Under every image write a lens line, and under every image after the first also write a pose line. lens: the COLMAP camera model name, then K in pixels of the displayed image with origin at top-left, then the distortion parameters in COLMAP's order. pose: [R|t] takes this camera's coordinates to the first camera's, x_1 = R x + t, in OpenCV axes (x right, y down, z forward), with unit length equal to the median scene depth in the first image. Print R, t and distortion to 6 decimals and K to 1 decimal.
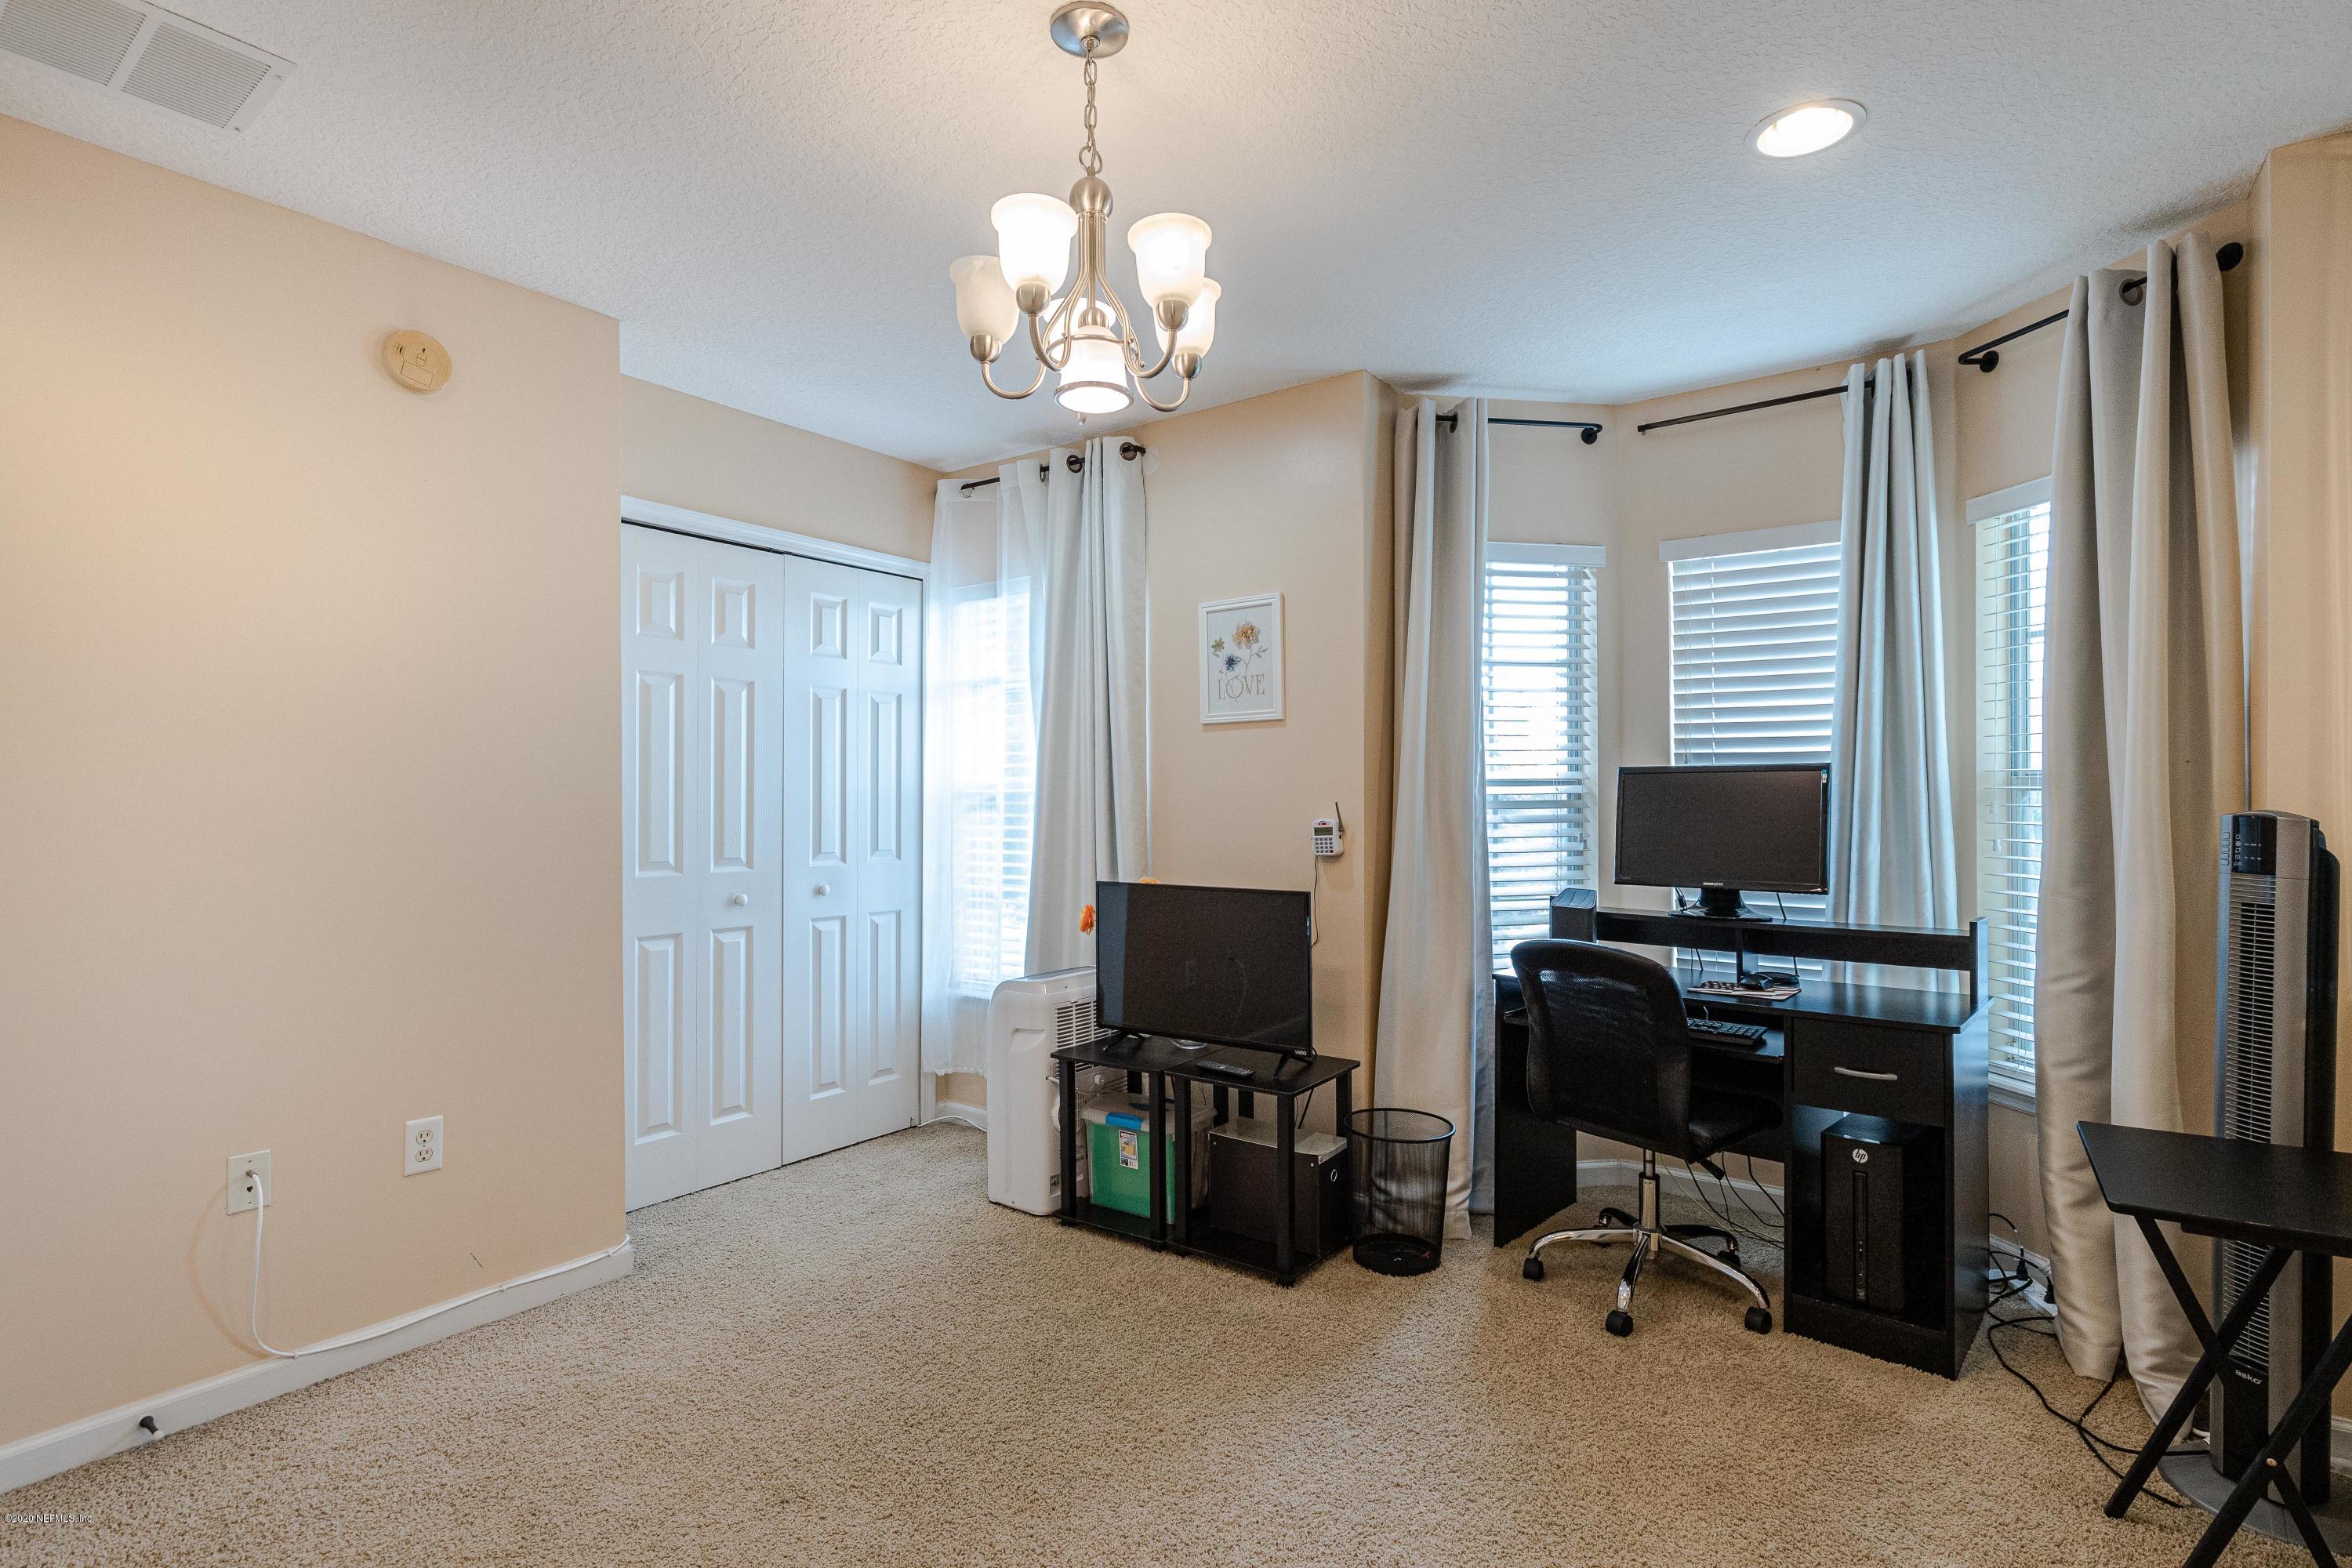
lens RADIAL K [[1137.6, 0, 1173.9], [0, 1137.6, 787.8], [0, 0, 1]] dist [0.006951, -0.000175]
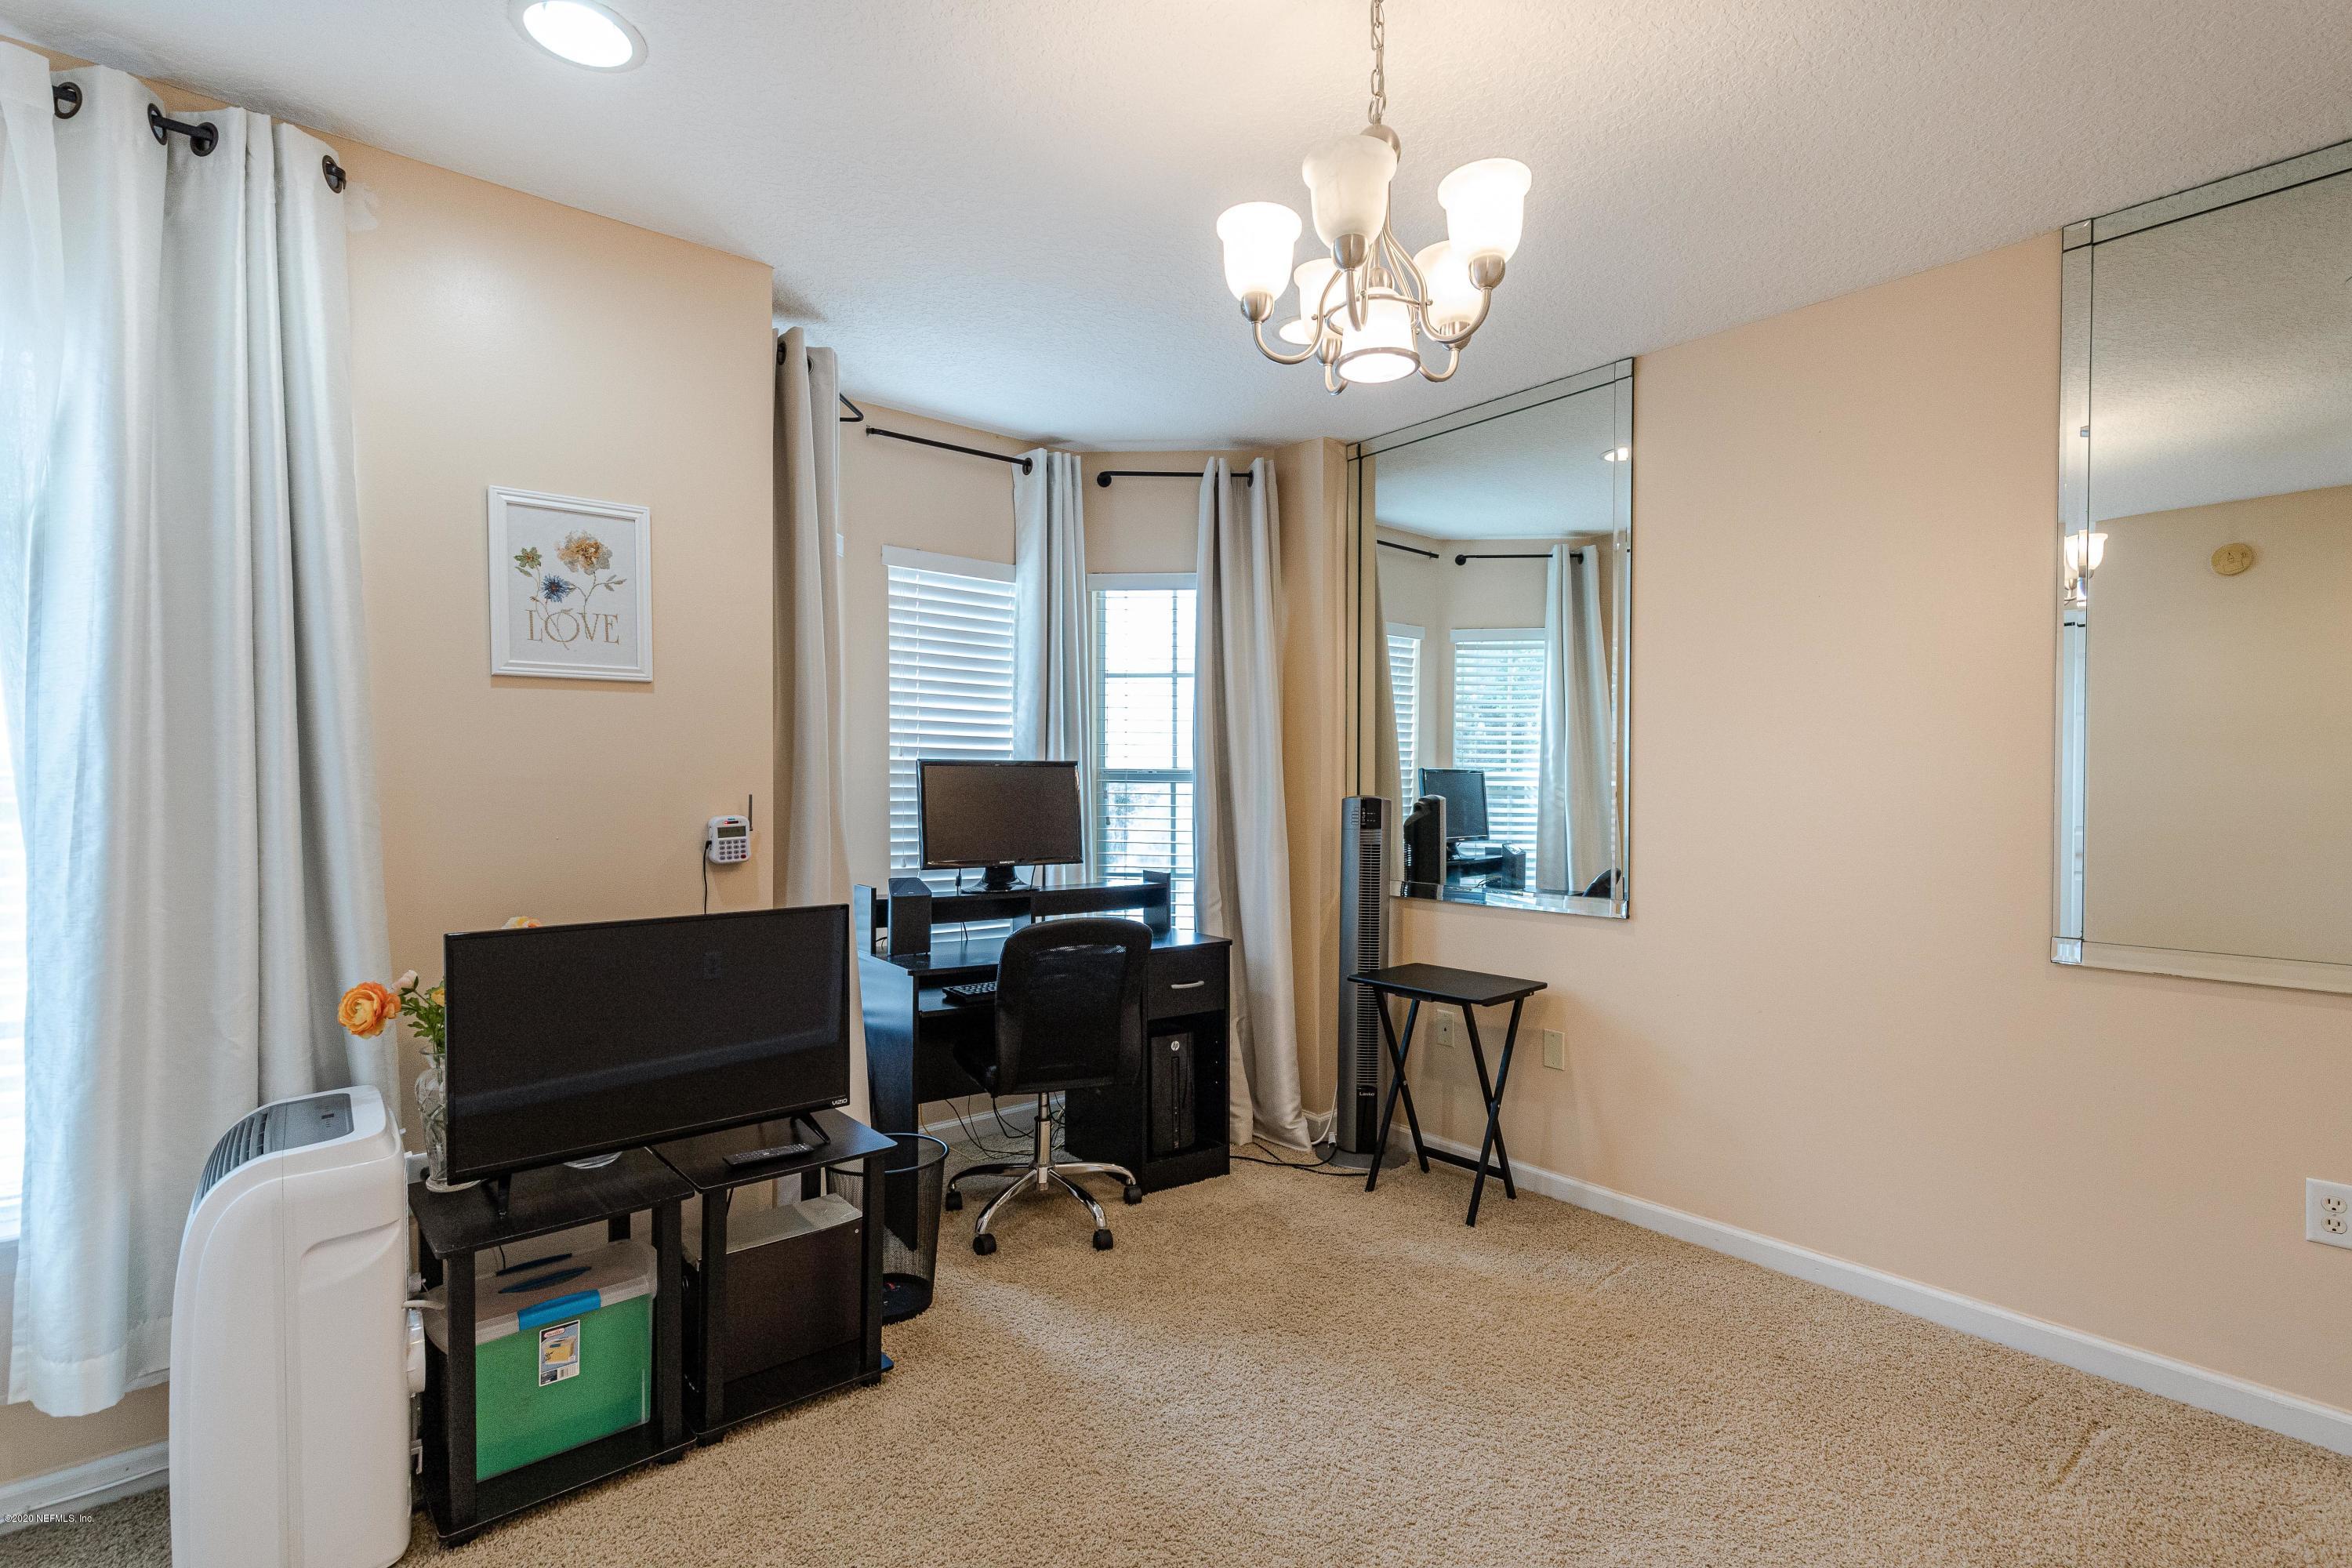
lens RADIAL K [[1137.6, 0, 1164.9], [0, 1137.6, 787.3], [0, 0, 1]] dist [0.006951, -0.000175]
pose [[0.222678, -0.002478, 0.974889, -0.595964], [-0.011535, 0.999920, 0.005176, 0.000030], [-0.974824, -0.012398, 0.222631, 0.558772]]
